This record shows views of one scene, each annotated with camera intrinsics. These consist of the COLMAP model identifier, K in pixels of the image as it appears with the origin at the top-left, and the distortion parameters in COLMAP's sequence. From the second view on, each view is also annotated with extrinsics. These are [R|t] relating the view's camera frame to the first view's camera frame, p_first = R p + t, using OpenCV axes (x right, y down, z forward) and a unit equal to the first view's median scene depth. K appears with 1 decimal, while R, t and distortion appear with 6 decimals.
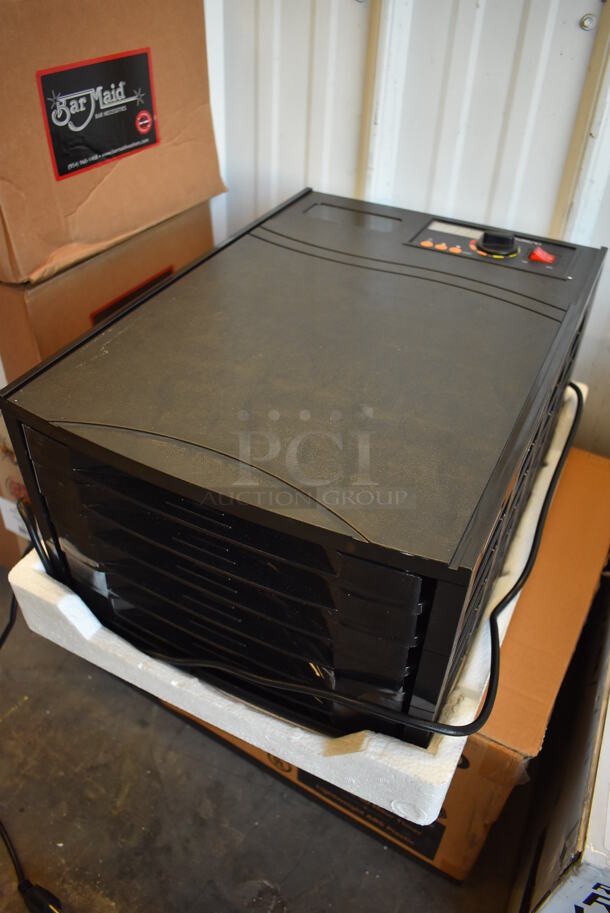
lens RADIAL K [[698.0, 0, 314.6], [0, 698.0, 455.6], [0, 0, 1]] dist [-0.096283, 0.013501]
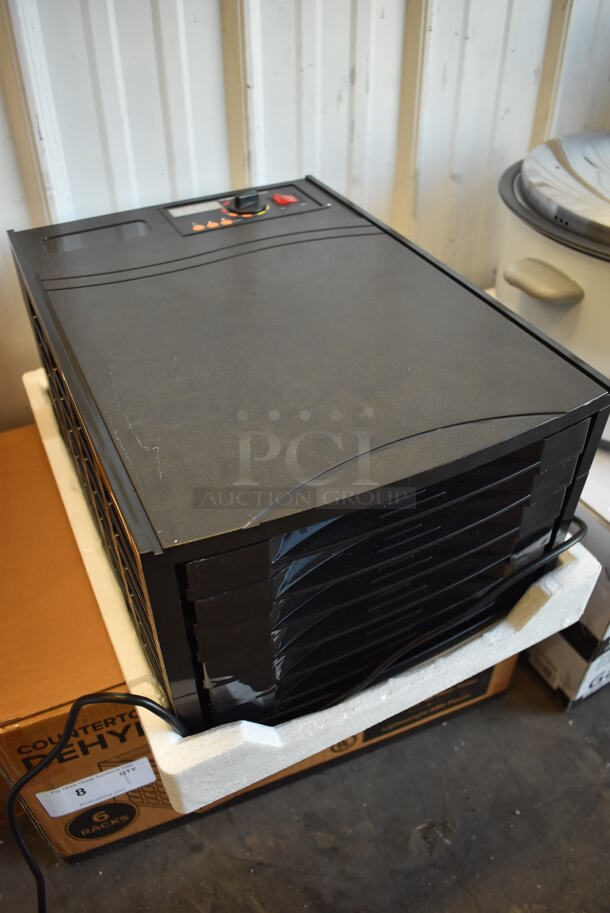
lens RADIAL K [[698.0, 0, 304.7], [0, 698.0, 455.0], [0, 0, 1]] dist [-0.096283, 0.013501]
pose [[0.594964, -0.537298, 0.597770, -0.507841], [0.524671, 0.823034, 0.217565, -0.168817], [-0.608883, 0.184190, 0.771580, 0.192974]]
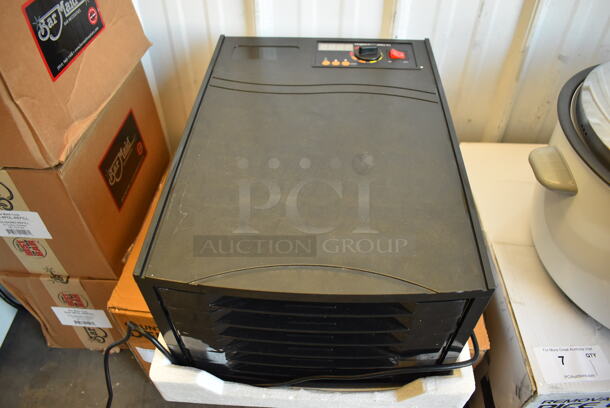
lens RADIAL K [[466.4, 0, 305.4], [0, 466.4, 202.1], [0, 0, 1]] dist [-0.096283, 0.013501]
pose [[0.914258, -0.312755, 0.257519, -0.230175], [0.279787, 0.947141, 0.156981, -0.185410], [-0.293003, -0.071471, 0.953436, 0.023413]]
